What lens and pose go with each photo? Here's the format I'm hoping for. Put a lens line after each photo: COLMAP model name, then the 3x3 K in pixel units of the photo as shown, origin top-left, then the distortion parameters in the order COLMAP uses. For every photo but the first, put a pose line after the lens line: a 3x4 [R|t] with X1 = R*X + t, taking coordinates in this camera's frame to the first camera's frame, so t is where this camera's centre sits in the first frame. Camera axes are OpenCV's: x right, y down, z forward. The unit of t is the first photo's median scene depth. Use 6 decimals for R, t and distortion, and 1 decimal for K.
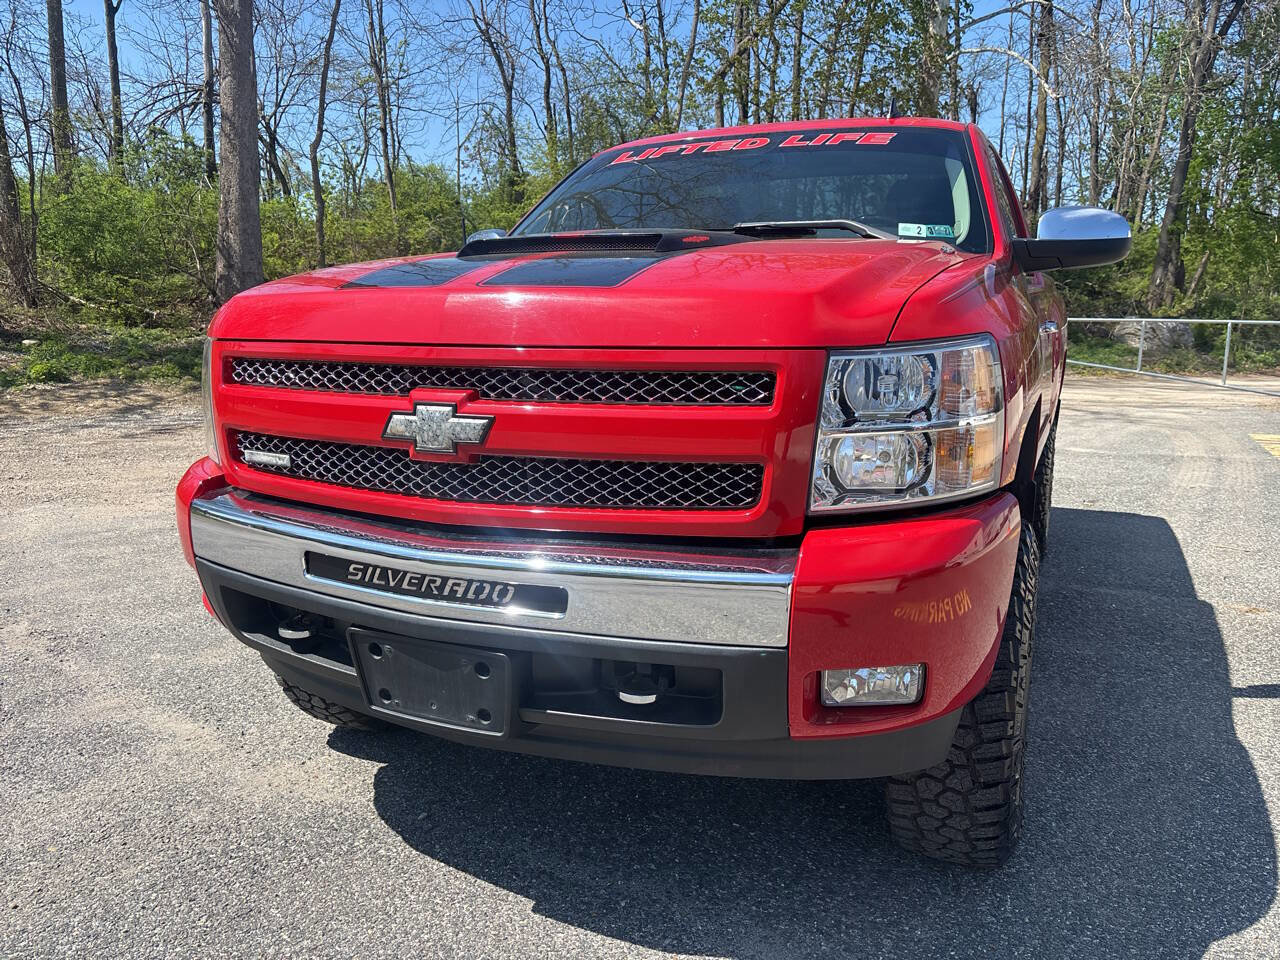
lens RADIAL K [[971.7, 0, 637.3], [0, 971.7, 482.9], [0, 0, 1]] dist [0.039445, -0.038483]
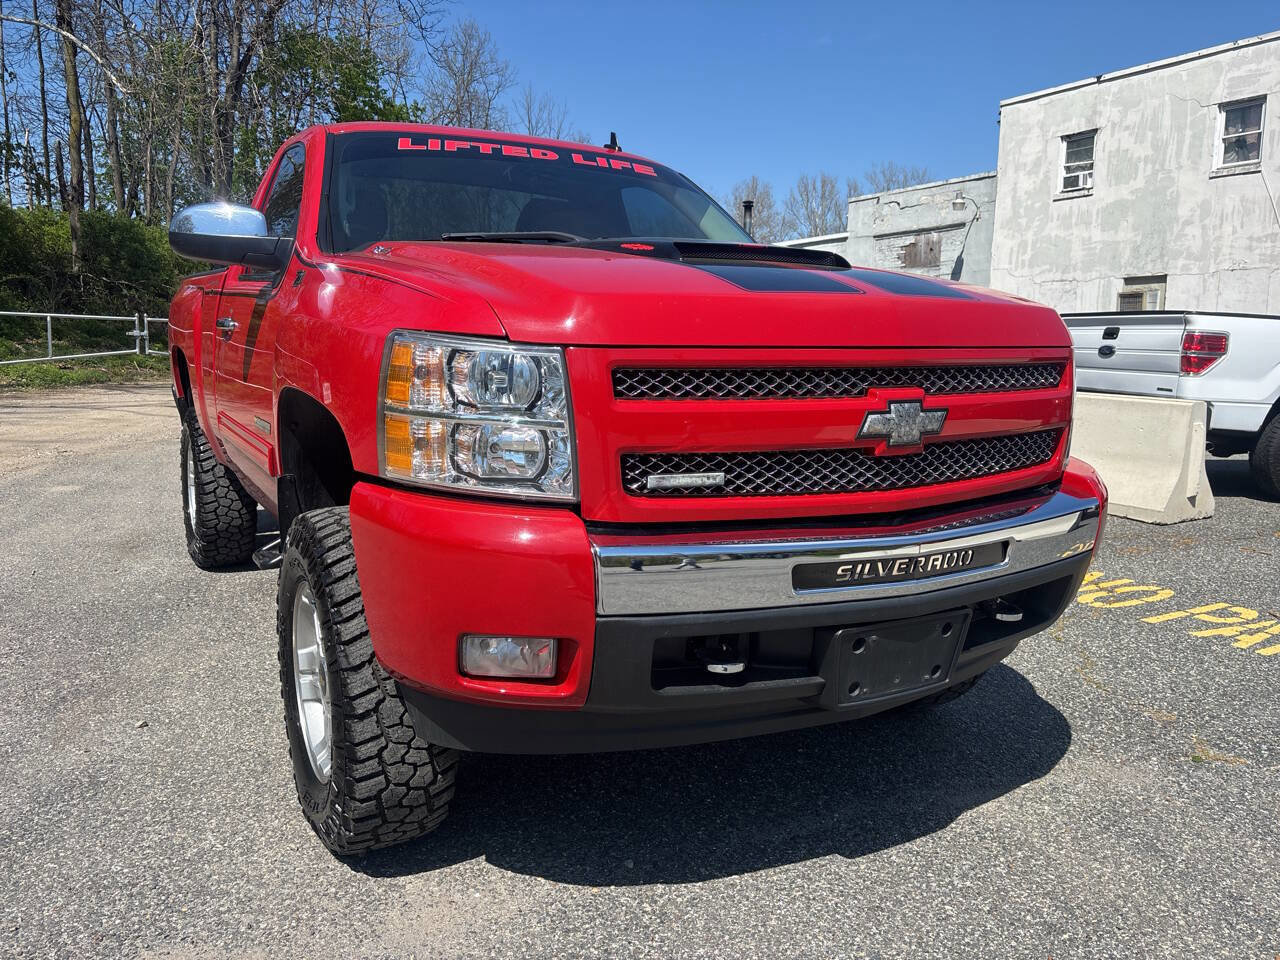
lens RADIAL K [[967.6, 0, 635.1], [0, 967.6, 476.5], [0, 0, 1]] dist [0.055938, -0.061333]
pose [[0.577164, -0.116965, 0.808209, -1.115403], [0.123908, 0.990774, 0.054900, -0.082873], [-0.807173, 0.068457, 0.586332, 0.532528]]
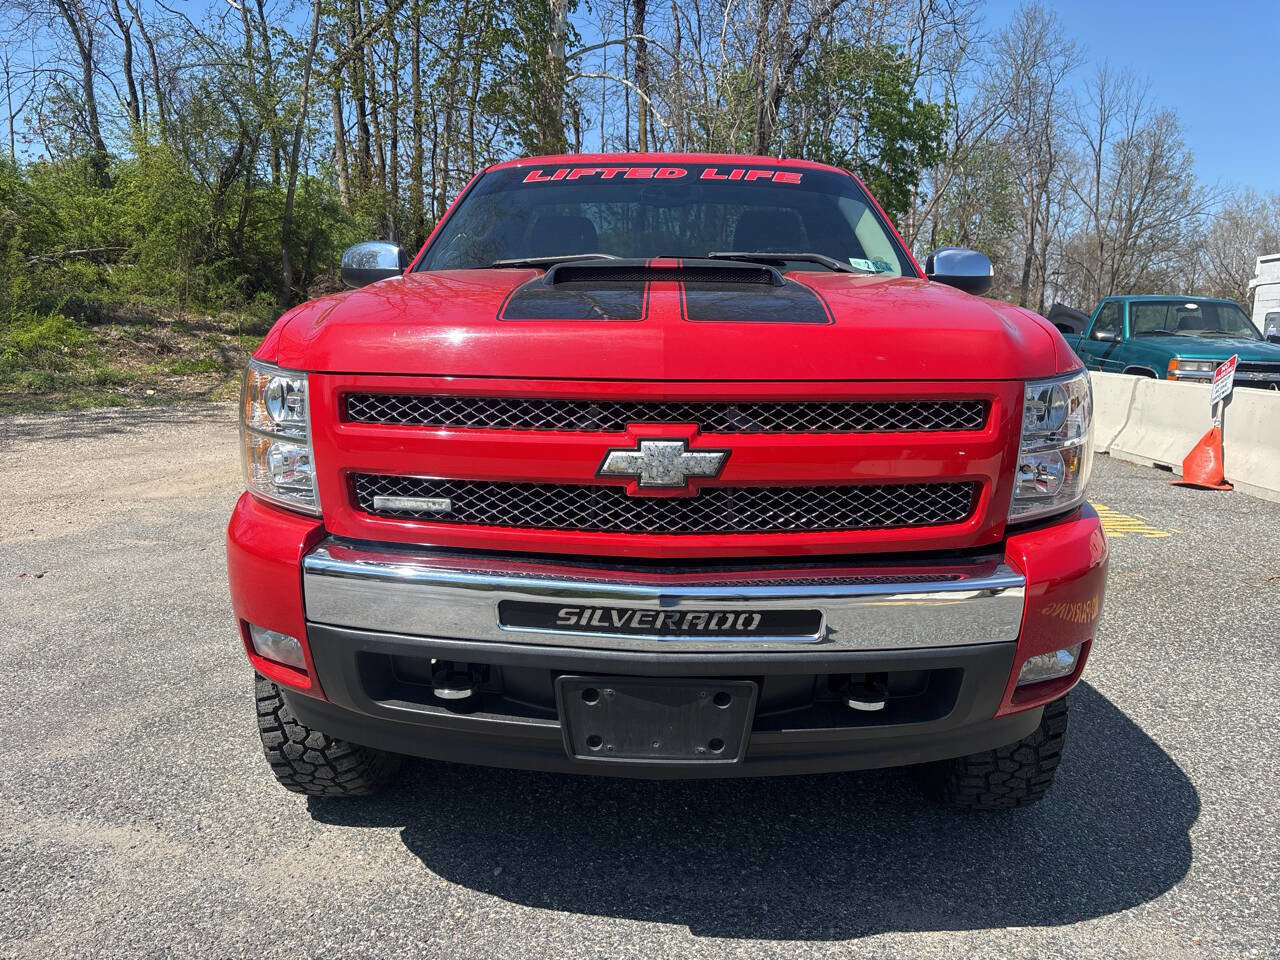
lens RADIAL K [[969.6, 0, 643.6], [0, 969.6, 475.8], [0, 0, 1]] dist [0.050479, -0.043884]
pose [[0.917290, -0.054336, 0.394496, -0.540848], [0.058332, 0.998296, 0.001866, -0.040741], [-0.393925, 0.021300, 0.918896, 0.085280]]
